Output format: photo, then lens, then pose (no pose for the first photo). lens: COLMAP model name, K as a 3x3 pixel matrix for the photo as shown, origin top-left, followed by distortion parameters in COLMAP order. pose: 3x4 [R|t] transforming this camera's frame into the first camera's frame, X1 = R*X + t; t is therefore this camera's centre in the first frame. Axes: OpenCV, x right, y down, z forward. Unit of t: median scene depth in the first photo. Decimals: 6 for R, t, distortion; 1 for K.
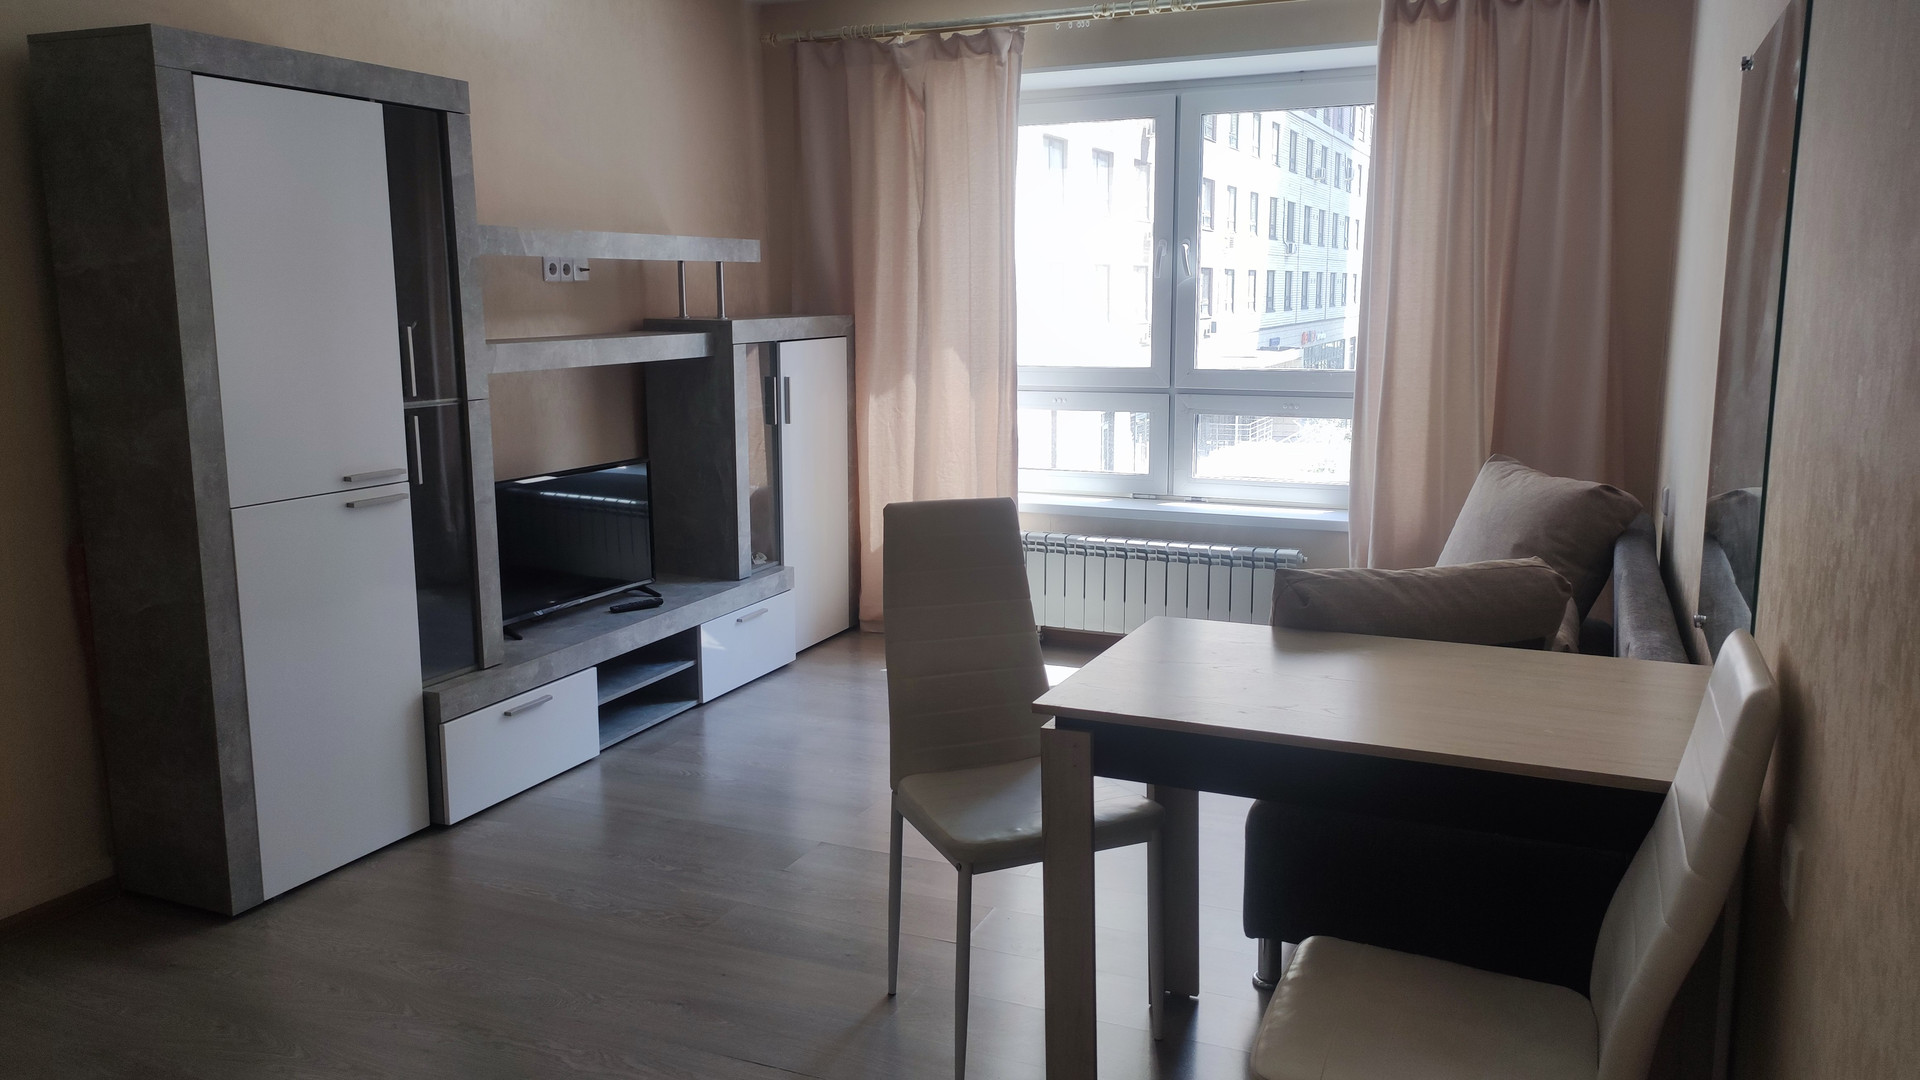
lens RADIAL K [[1443.4, 0, 956.0], [0, 1443.4, 541.2], [0, 0, 1]] dist [0.050063, -0.003480]
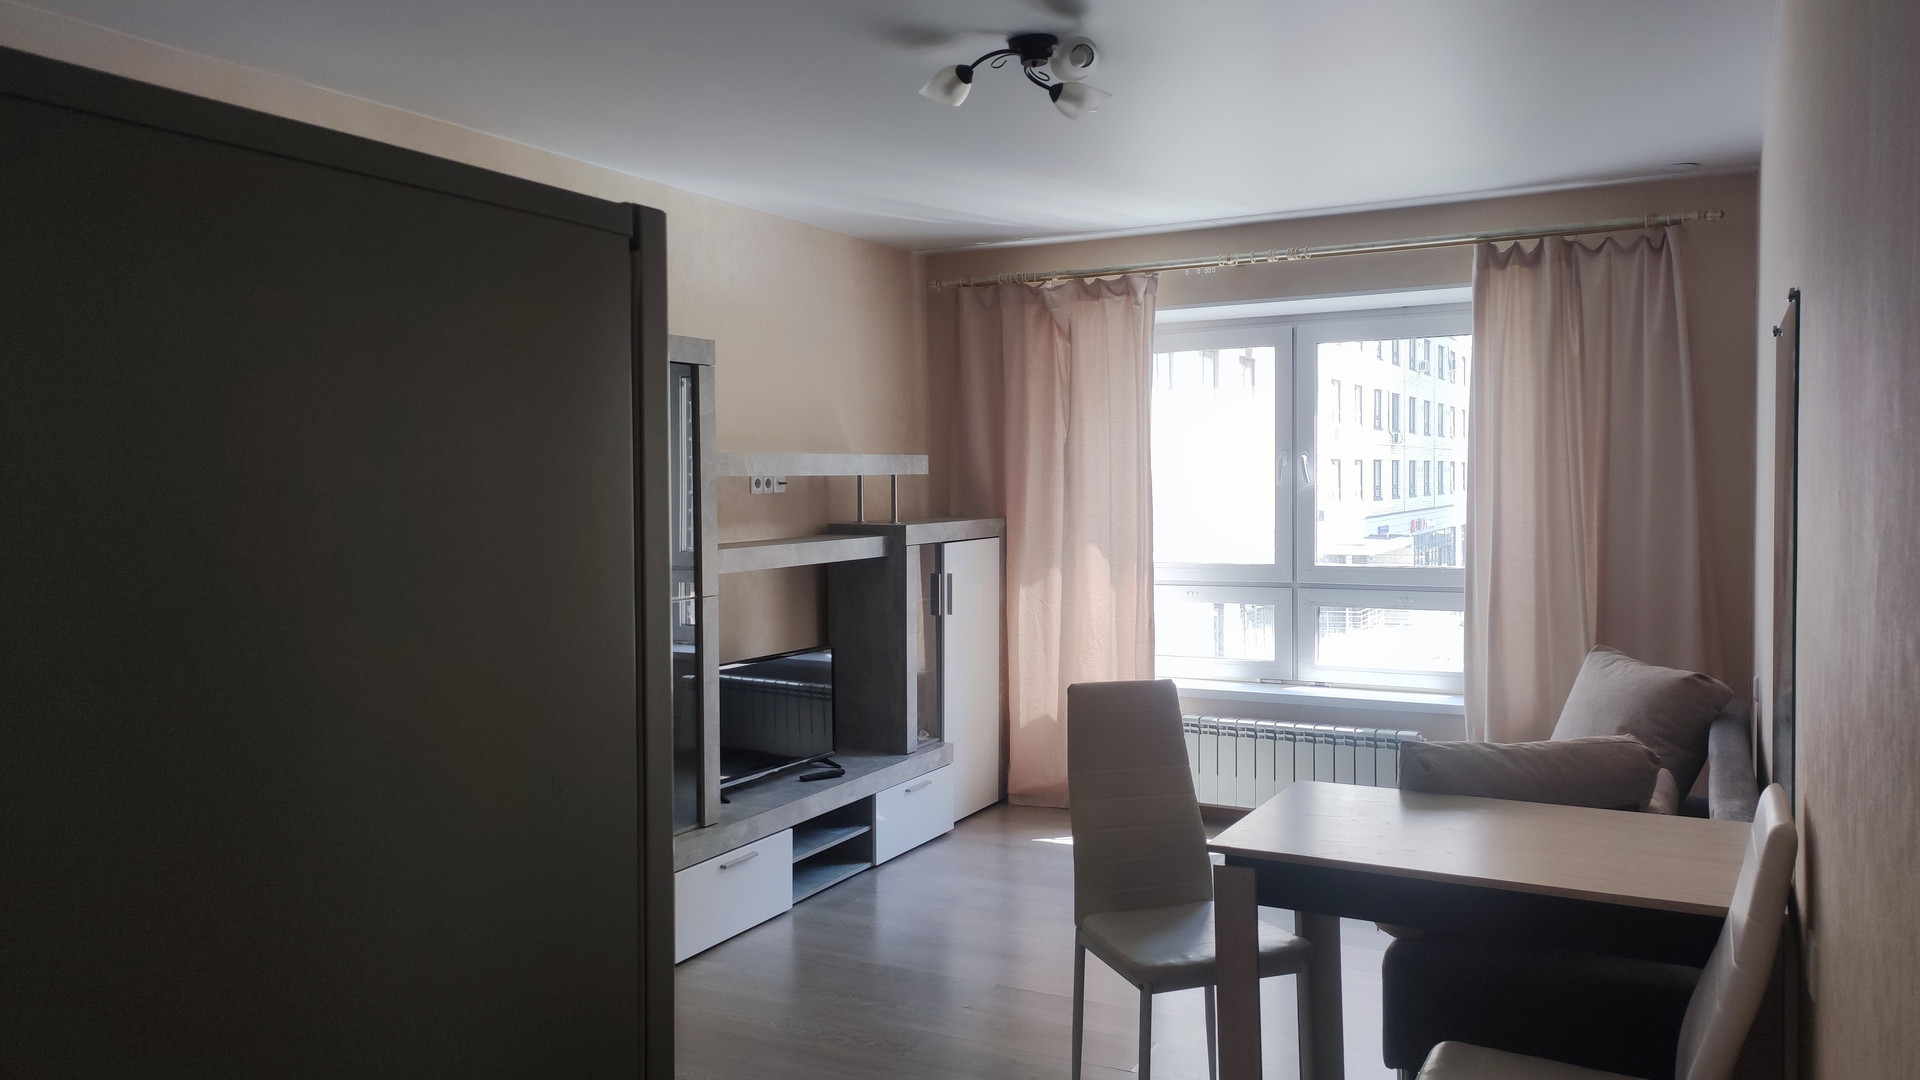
lens RADIAL K [[1443.4, 0, 956.0], [0, 1443.4, 541.2], [0, 0, 1]] dist [0.050063, -0.003480]
pose [[0.997427, -0.002315, -0.071647, -0.034438], [-0.006887, 0.991759, -0.127931, 0.006812], [0.071353, 0.128095, 0.989192, -0.135798]]
